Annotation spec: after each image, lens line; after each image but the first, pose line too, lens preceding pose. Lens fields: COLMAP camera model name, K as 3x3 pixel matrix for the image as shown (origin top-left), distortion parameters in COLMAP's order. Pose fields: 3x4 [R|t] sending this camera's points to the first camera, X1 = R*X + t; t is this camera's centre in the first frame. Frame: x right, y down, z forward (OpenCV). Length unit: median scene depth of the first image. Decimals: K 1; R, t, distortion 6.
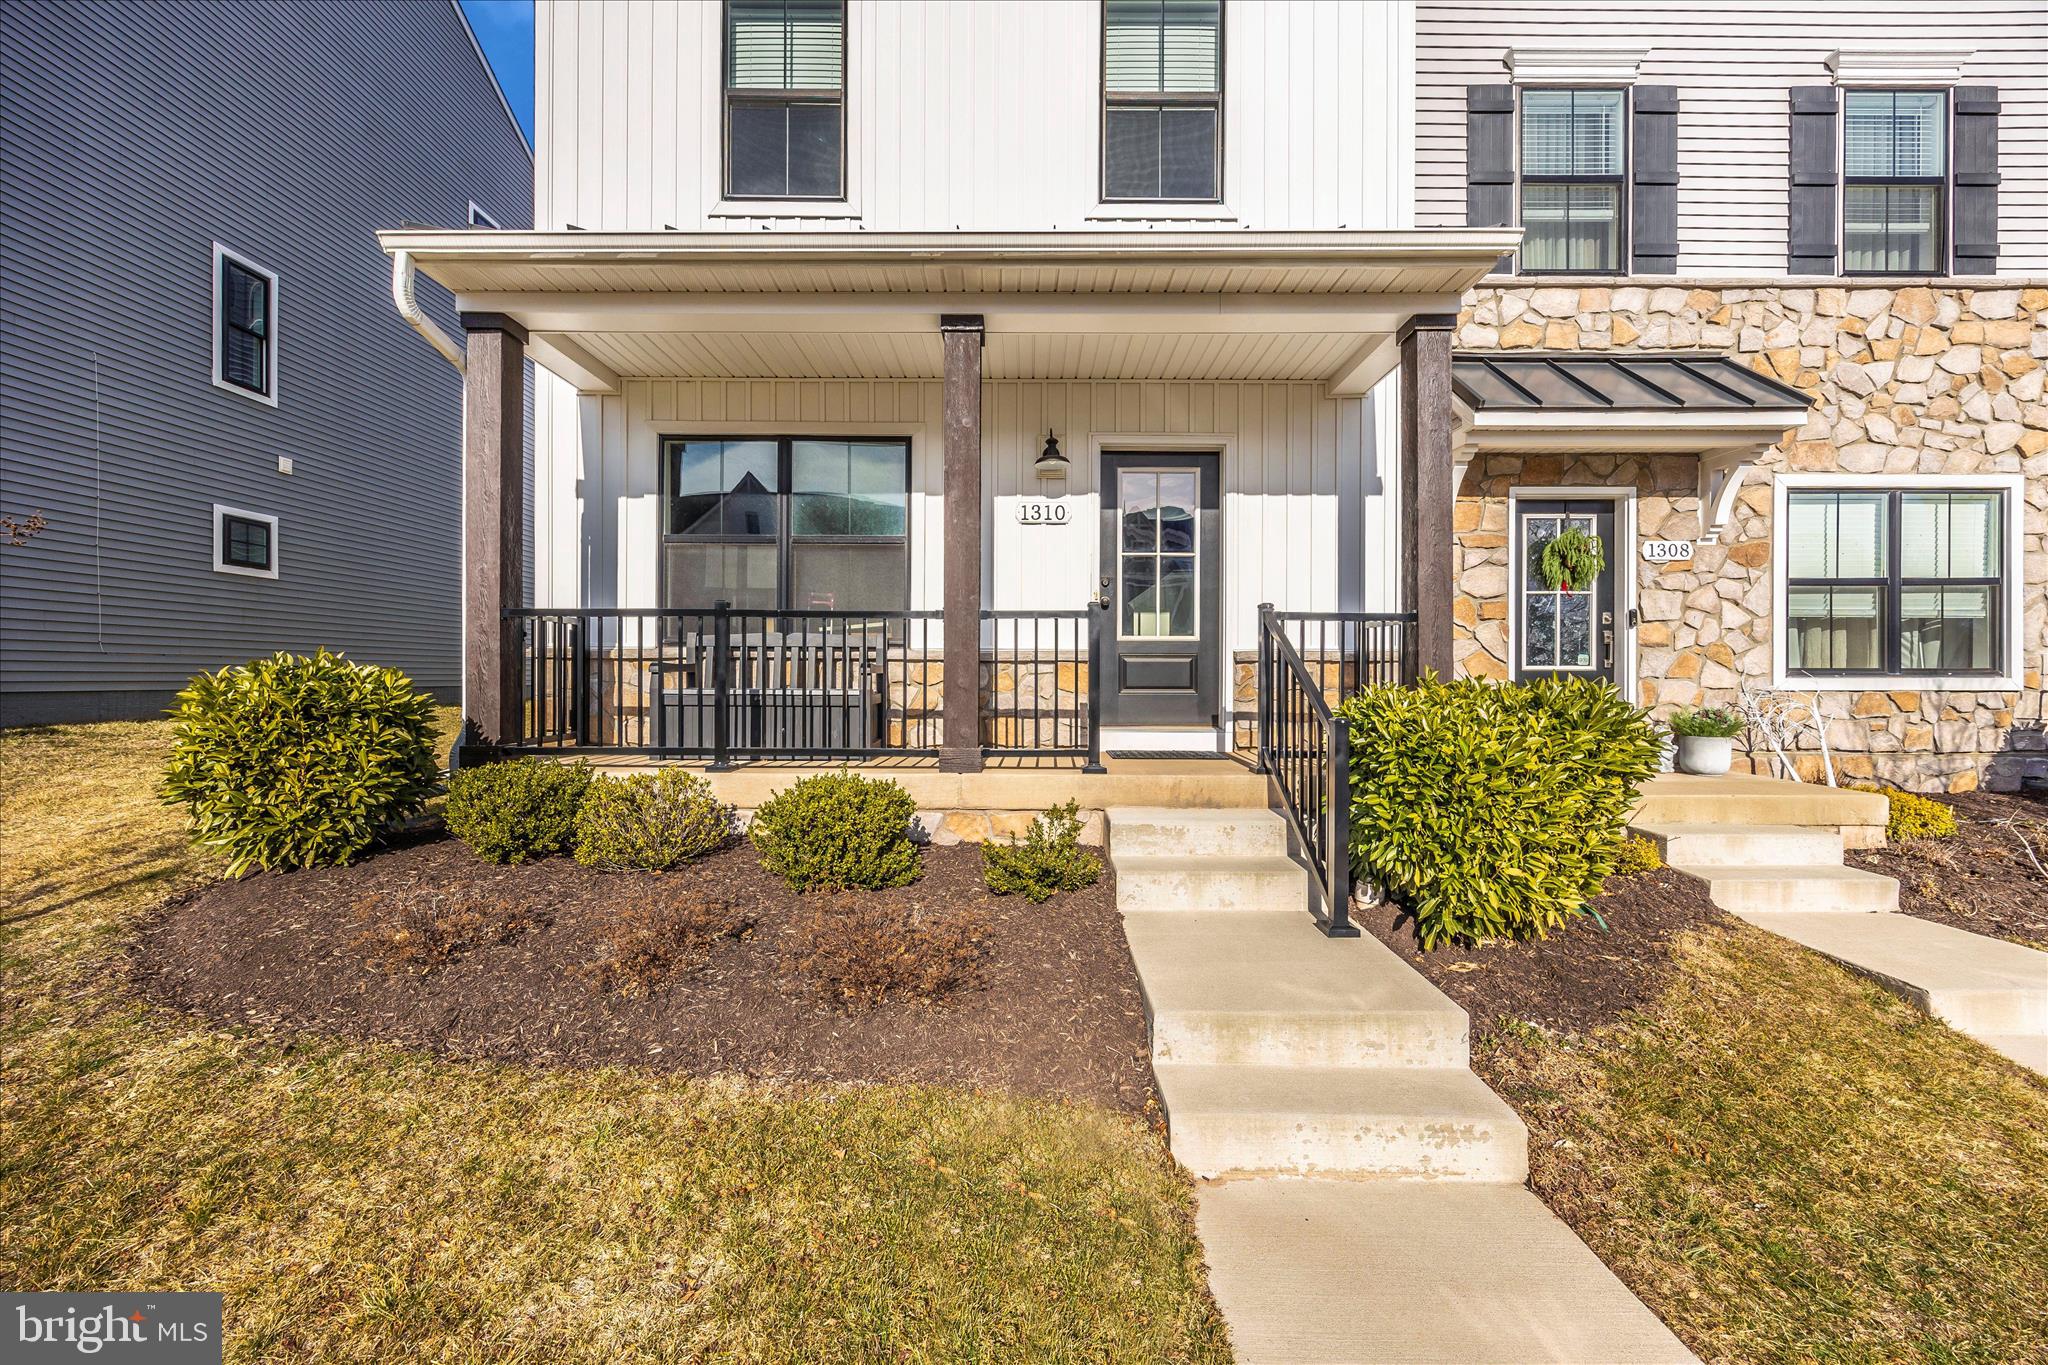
lens RADIAL K [[772.6, 0, 1024.0], [0, 772.6, 682.5], [0, 0, 1]] dist [-0.002487, -0.000193]
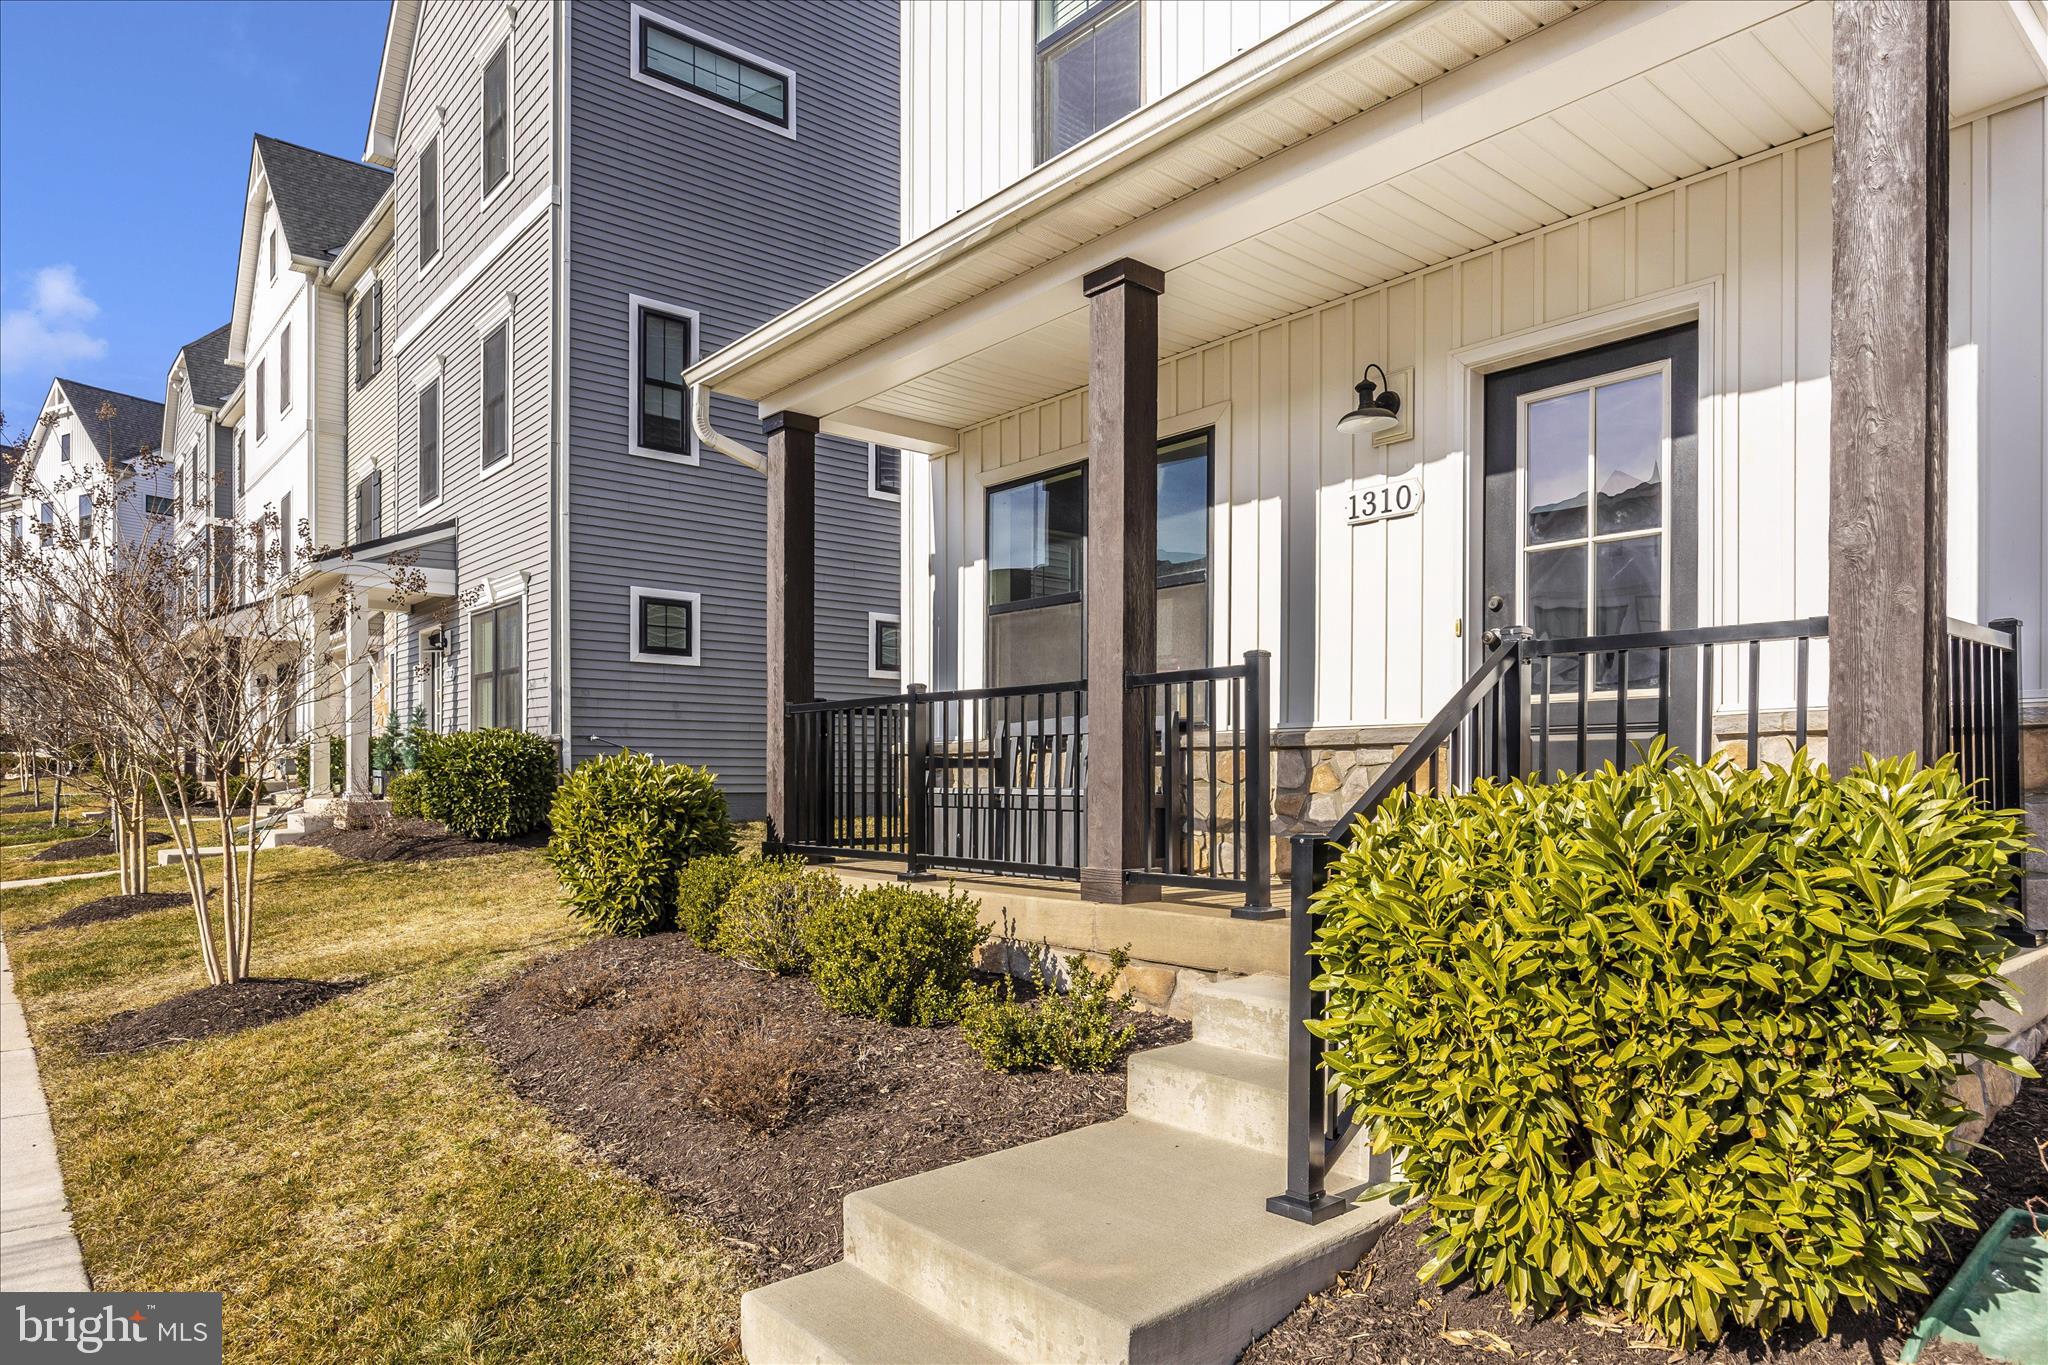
lens RADIAL K [[1240.5, 0, 1024.1], [0, 1240.5, 765.6], [0, 0, 1]] dist [0.004931, 0.000388]
pose [[0.653554, -0.003463, -0.756872, 0.683179], [0.001325, 0.999993, -0.003432, -0.007462], [0.756879, 0.001240, 0.653554, 0.160202]]
